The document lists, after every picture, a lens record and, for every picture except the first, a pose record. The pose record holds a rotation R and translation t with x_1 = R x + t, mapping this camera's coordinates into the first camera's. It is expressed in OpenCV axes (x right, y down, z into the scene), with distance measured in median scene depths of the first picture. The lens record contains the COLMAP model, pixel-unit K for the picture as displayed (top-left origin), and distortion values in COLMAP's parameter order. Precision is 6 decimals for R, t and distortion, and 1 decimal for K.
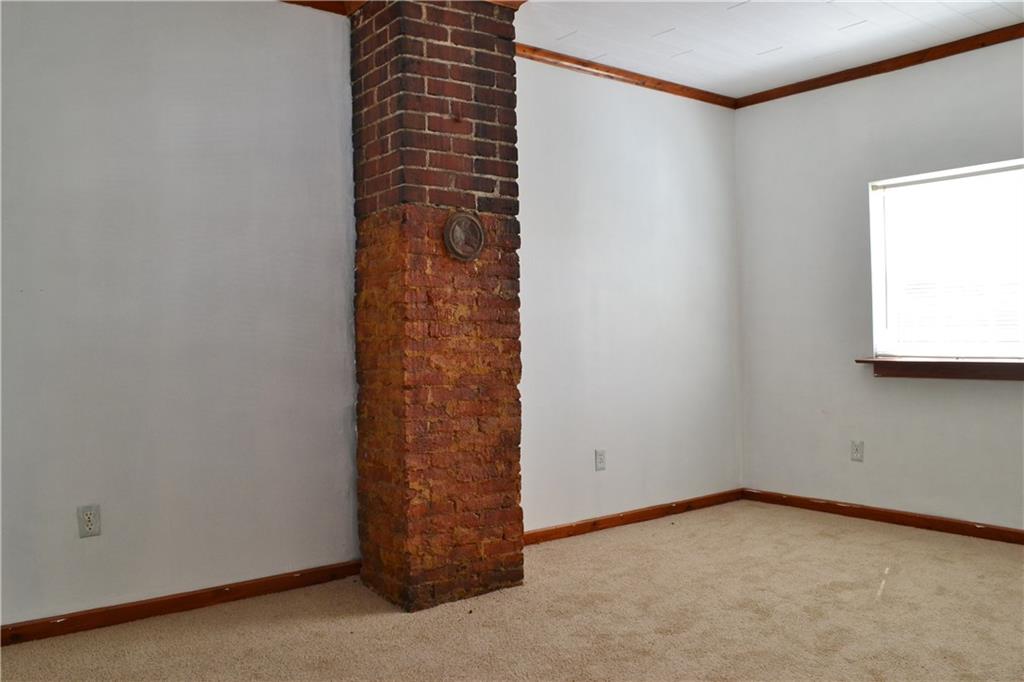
lens RADIAL K [[820.3, 0, 514.0], [0, 820.3, 339.9], [0, 0, 1]] dist [-0.085103, 0.011239]
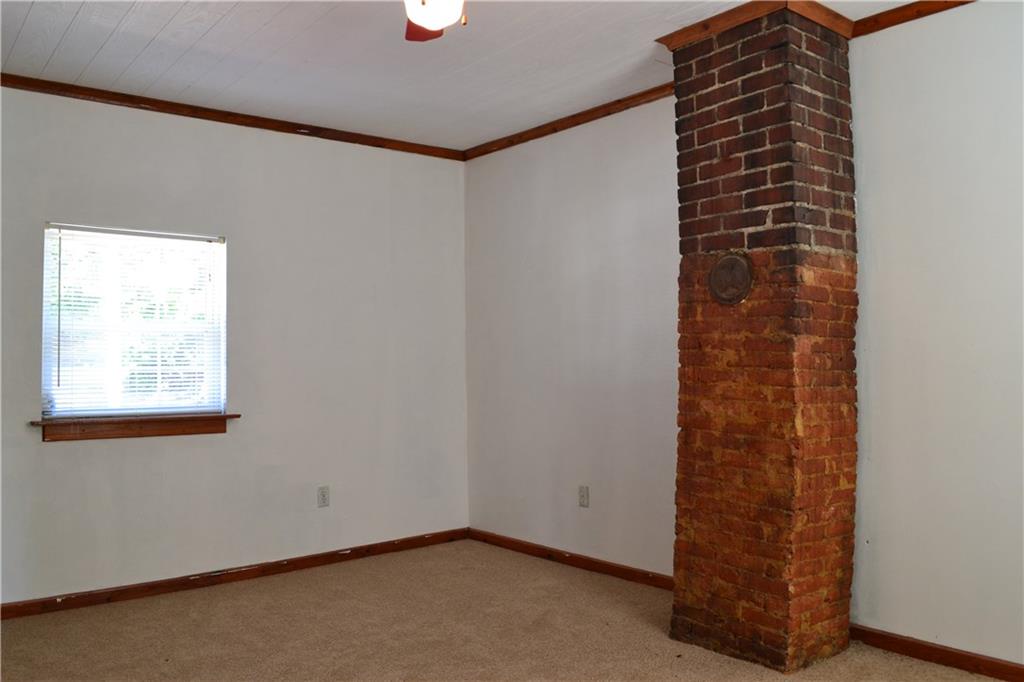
lens RADIAL K [[820.3, 0, 514.1], [0, 820.3, 341.5], [0, 0, 1]] dist [-0.085103, 0.011239]
pose [[0.039108, -0.014257, -0.999133, 0.886963], [-0.003453, 0.999890, -0.014403, -0.037744], [0.999229, 0.004013, 0.039054, 0.709148]]
